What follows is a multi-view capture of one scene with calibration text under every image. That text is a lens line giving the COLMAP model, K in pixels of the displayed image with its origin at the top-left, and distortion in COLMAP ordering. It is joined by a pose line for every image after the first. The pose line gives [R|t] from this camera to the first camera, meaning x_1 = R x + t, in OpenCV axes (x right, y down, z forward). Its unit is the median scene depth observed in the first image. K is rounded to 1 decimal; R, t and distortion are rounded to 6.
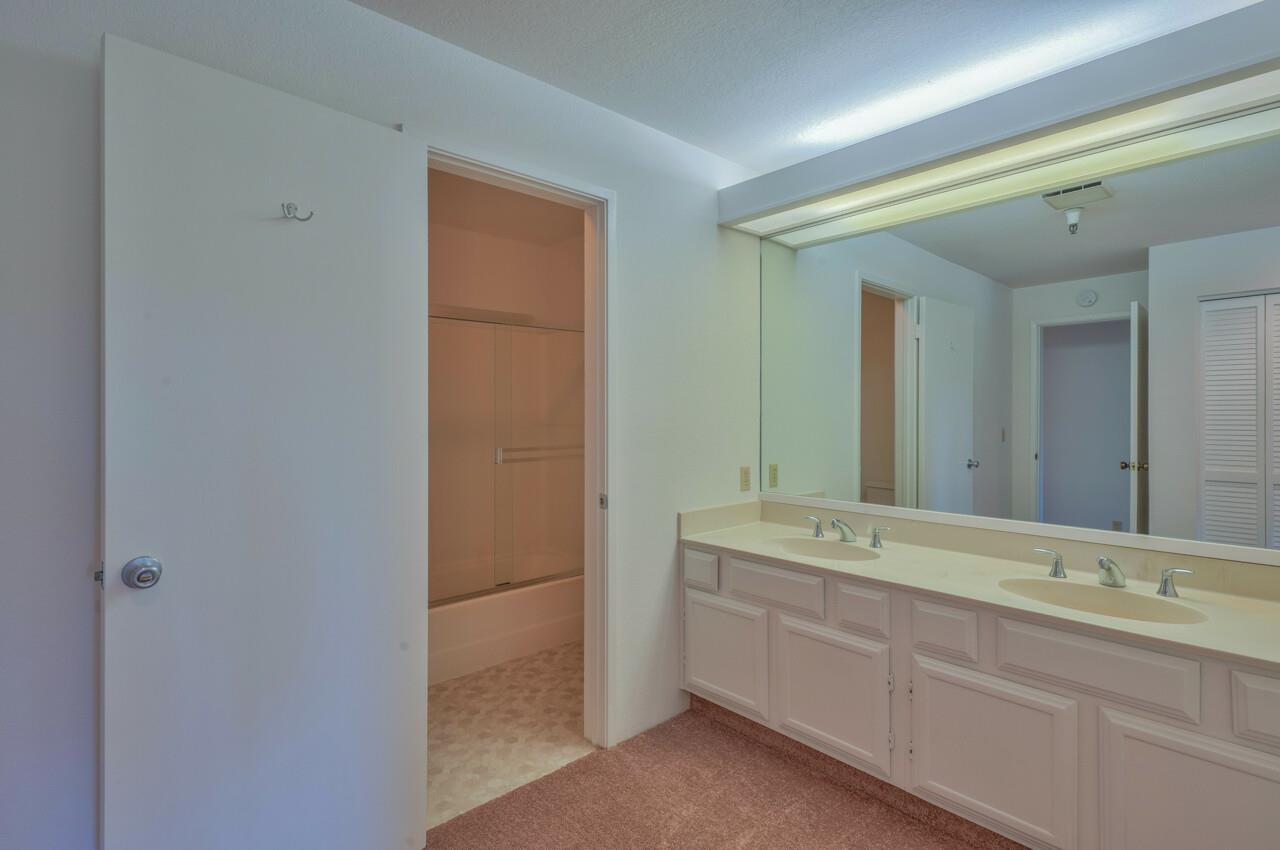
lens RADIAL K [[600.9, 0, 638.0], [0, 600.9, 420.1], [0, 0, 1]] dist [-0.002181, 0.000627]
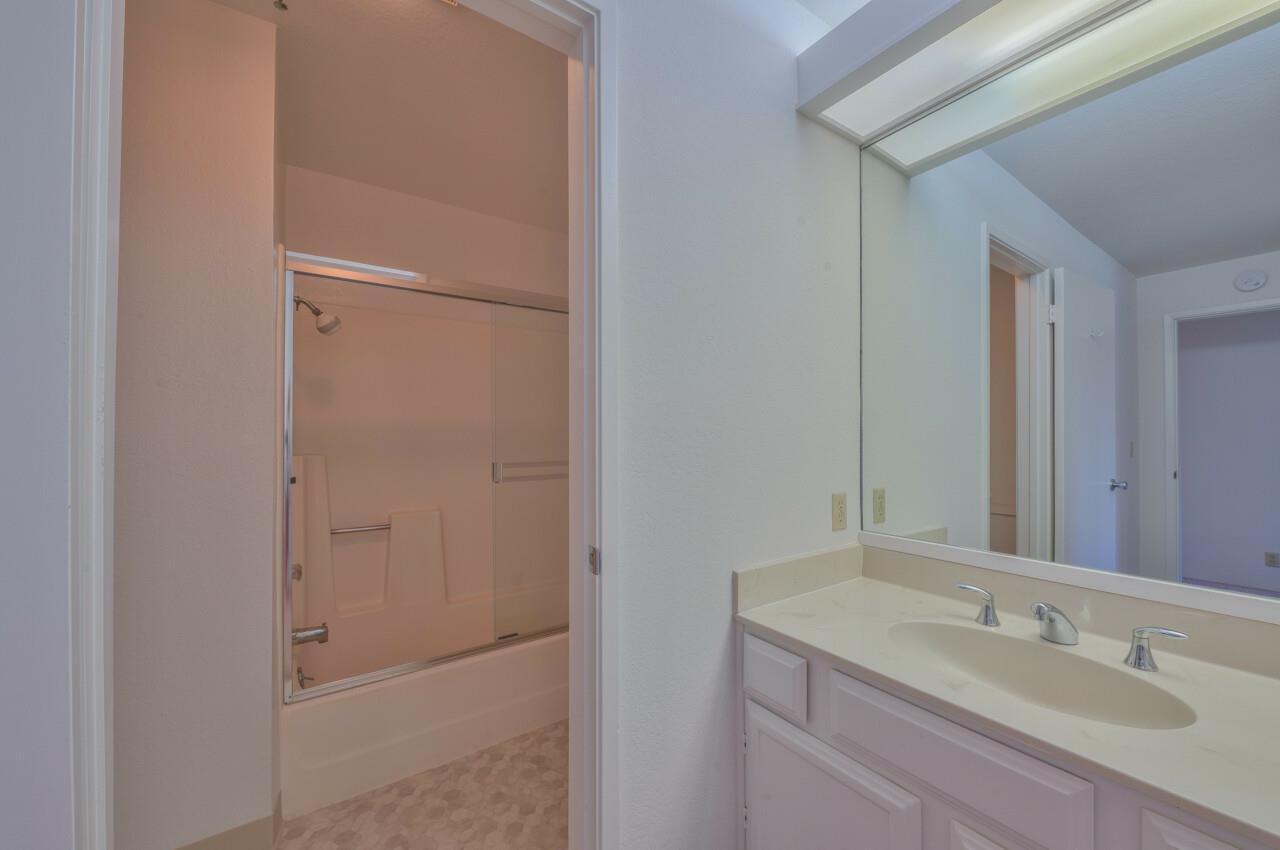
lens RADIAL K [[450.6, 0, 636.7], [0, 450.6, 438.6], [0, 0, 1]] dist [0.003461, 0.000025]
pose [[0.988122, -0.004497, -0.153607, 0.036679], [0.003580, 0.999974, -0.006250, 0.020273], [0.153631, 0.005626, 0.988112, 0.479120]]
